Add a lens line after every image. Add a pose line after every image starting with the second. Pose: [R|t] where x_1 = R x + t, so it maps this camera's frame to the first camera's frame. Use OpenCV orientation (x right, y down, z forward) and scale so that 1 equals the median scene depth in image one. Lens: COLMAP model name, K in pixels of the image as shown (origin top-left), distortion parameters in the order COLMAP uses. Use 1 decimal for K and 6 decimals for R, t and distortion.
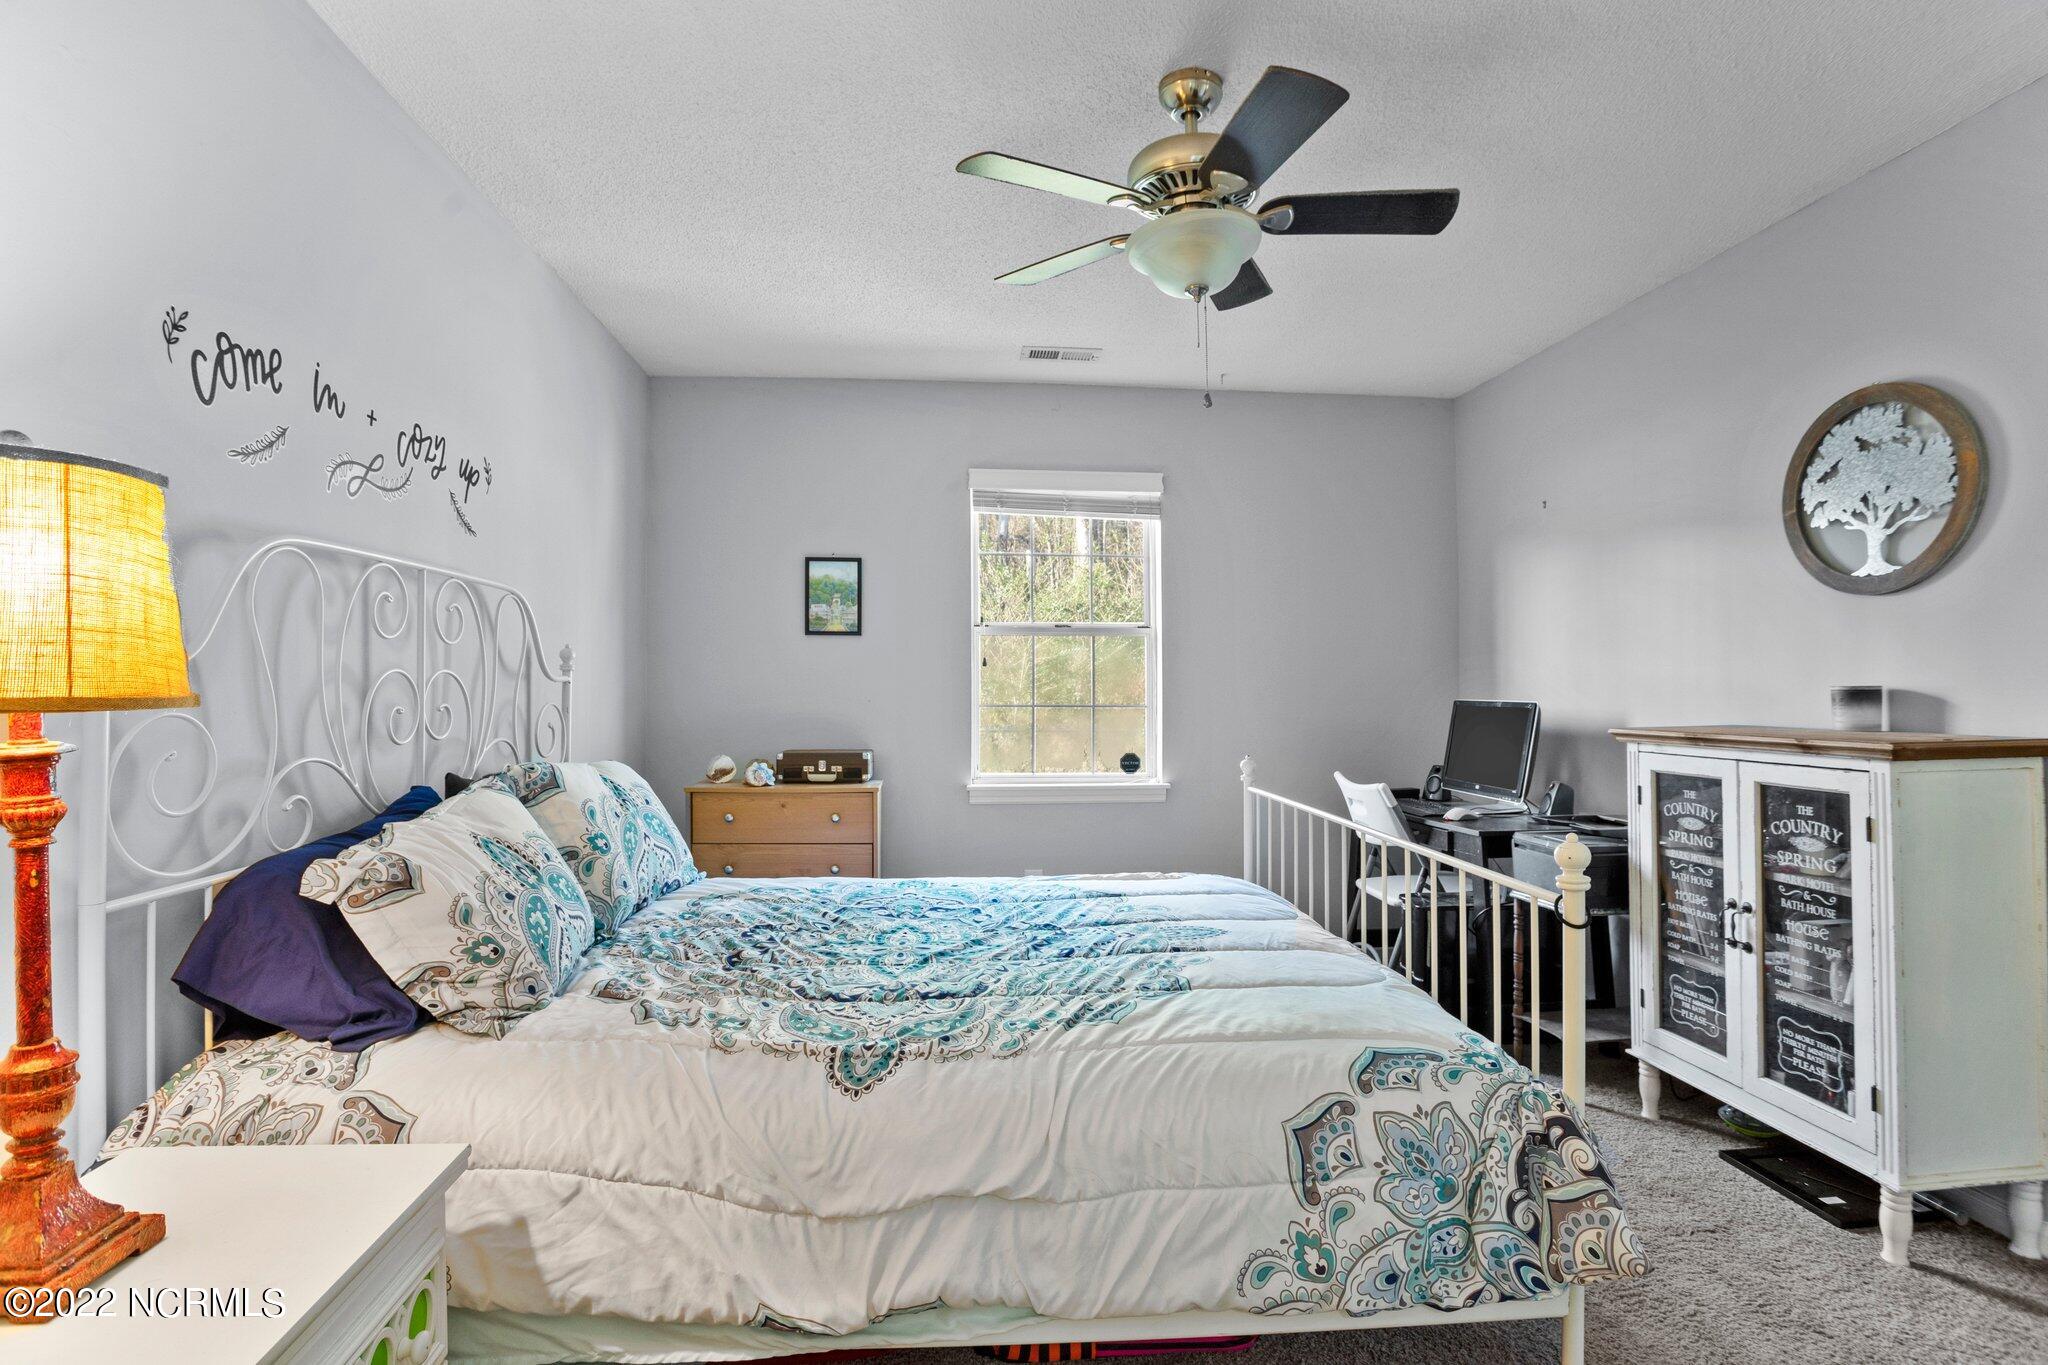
lens RADIAL K [[1023.7, 0, 1023.7], [0, 1023.7, 678.9], [0, 0, 1]] dist [-0.001131, -0.000147]
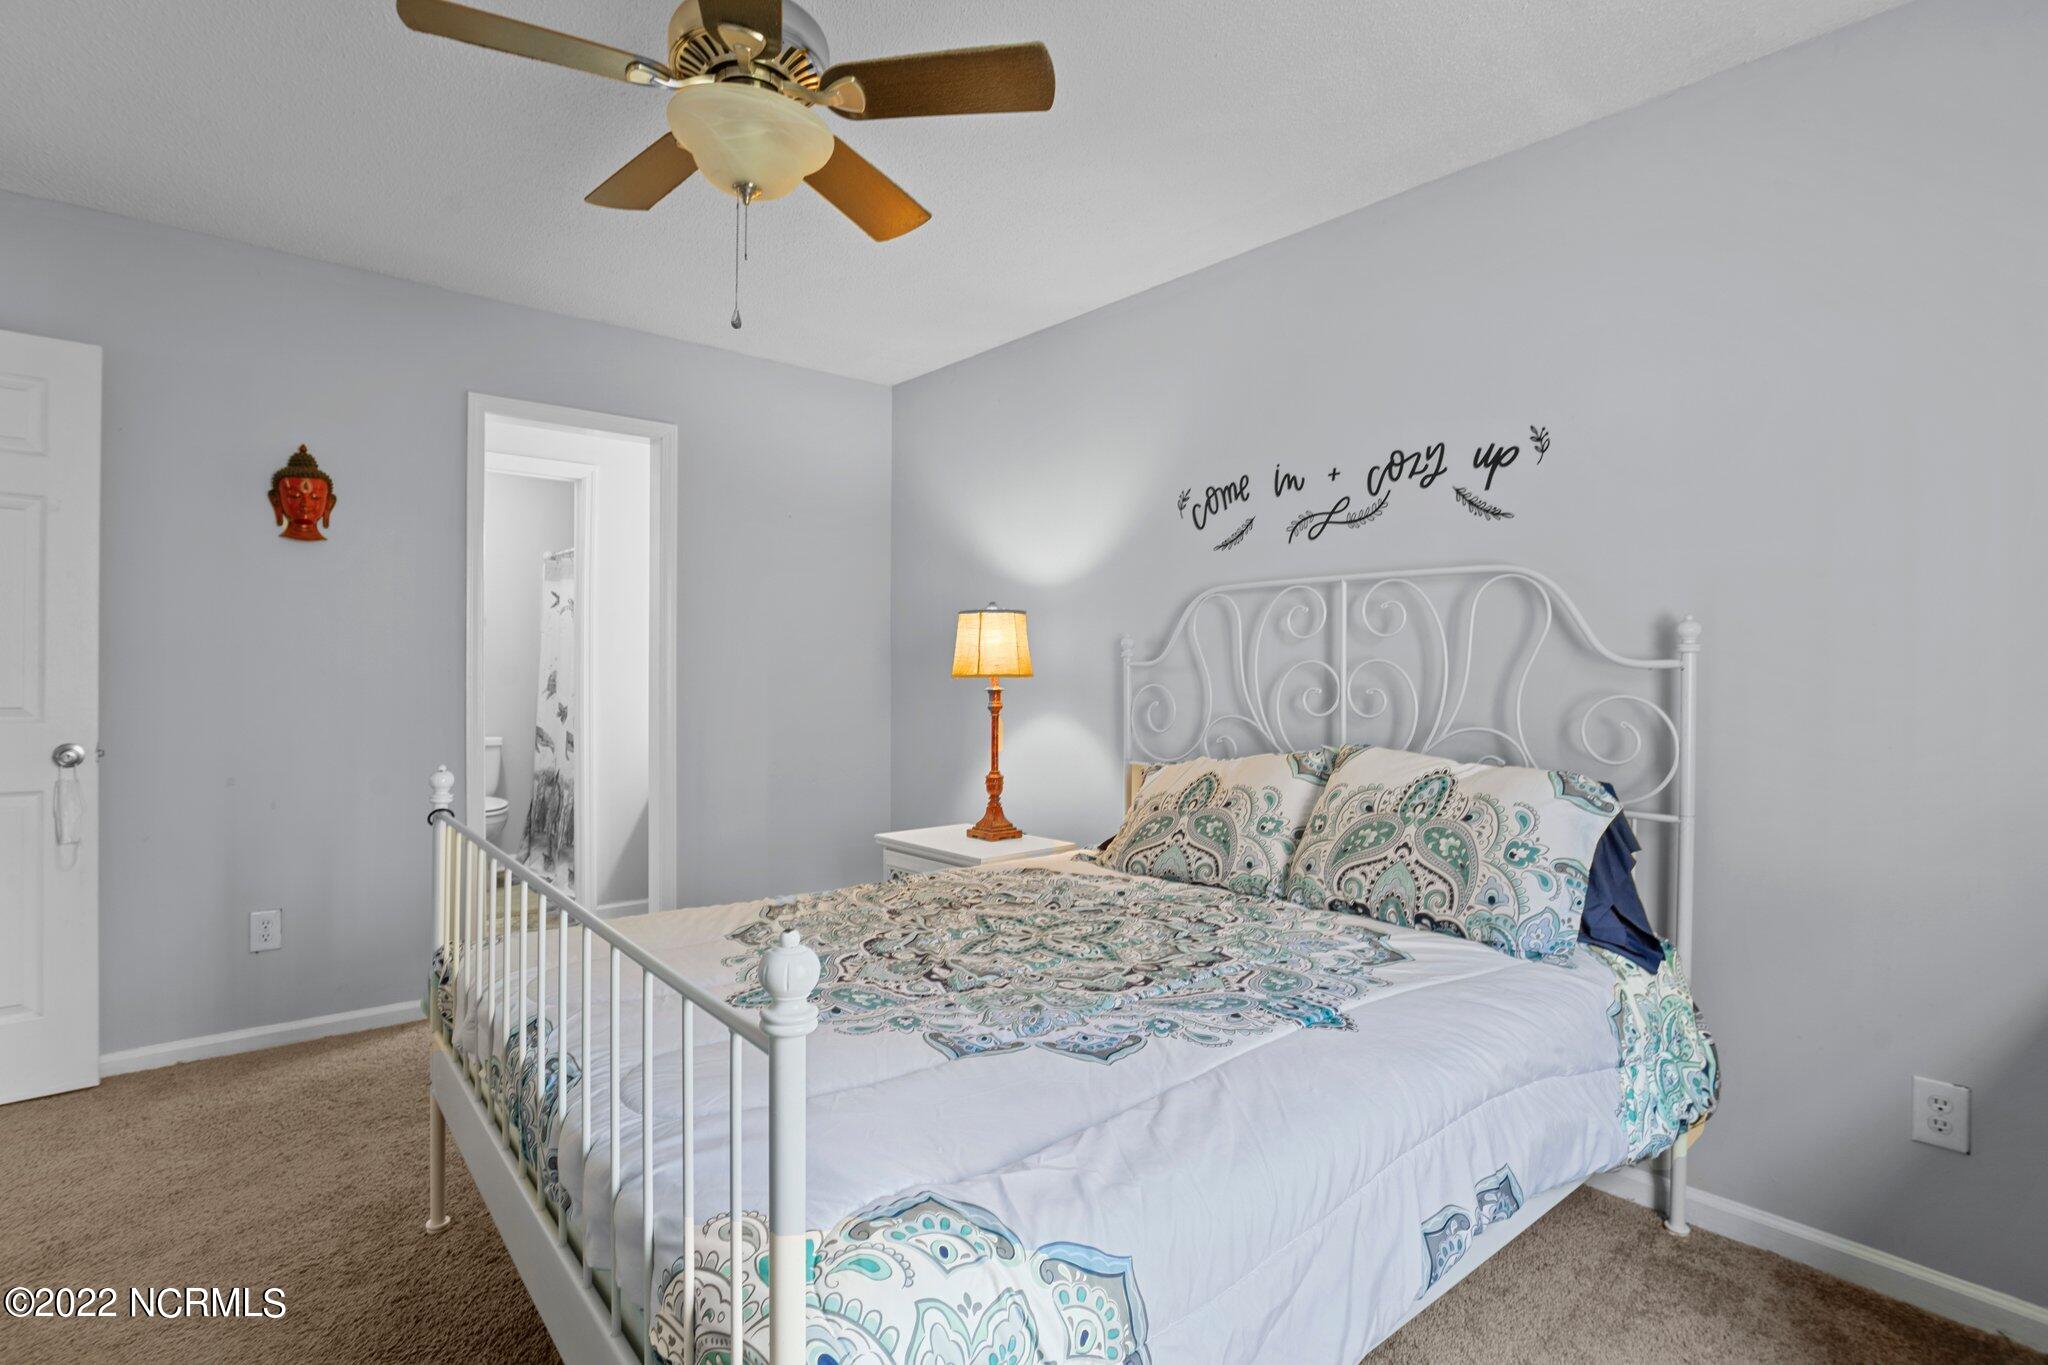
lens RADIAL K [[1023.7, 0, 1022.5], [0, 1023.7, 675.3], [0, 0, 1]] dist [-0.001131, -0.000147]
pose [[-0.824313, 0.006313, -0.566099, 0.555248], [0.003791, 0.999977, 0.005631, 0.001333], [0.566121, 0.002496, -0.824318, 2.228366]]
